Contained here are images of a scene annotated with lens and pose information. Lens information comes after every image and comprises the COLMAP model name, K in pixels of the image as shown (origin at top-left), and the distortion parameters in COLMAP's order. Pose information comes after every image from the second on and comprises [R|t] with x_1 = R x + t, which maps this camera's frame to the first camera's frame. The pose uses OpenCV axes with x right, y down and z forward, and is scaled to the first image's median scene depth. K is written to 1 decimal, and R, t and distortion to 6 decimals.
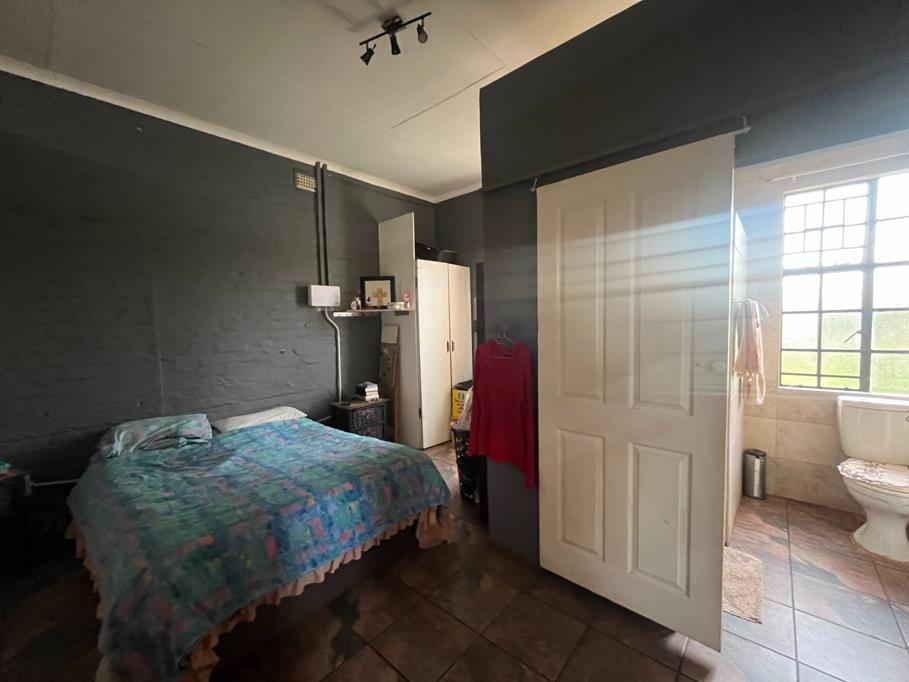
lens RADIAL K [[371.3, 0, 457.4], [0, 371.3, 341.9], [0, 0, 1]] dist [-0.000123, -0.000863]
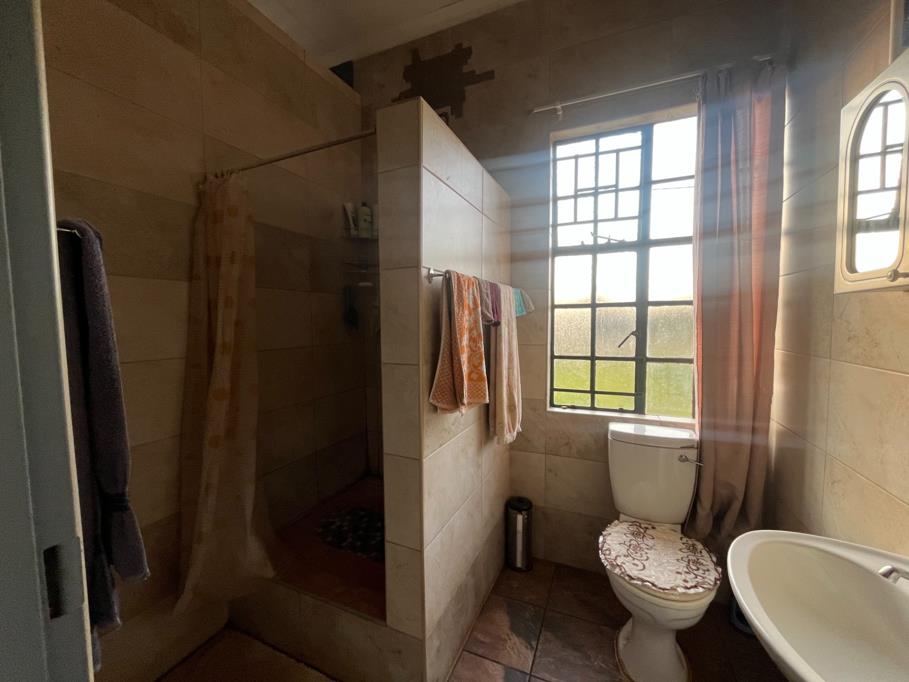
lens RADIAL K [[371.3, 0, 452.0], [0, 371.3, 339.0], [0, 0, 1]] dist [-0.000123, -0.000863]
pose [[0.959111, -0.016576, 0.282544, 0.511068], [0.012781, 0.999802, 0.015269, -0.030187], [-0.282741, -0.011033, 0.959133, 0.381224]]
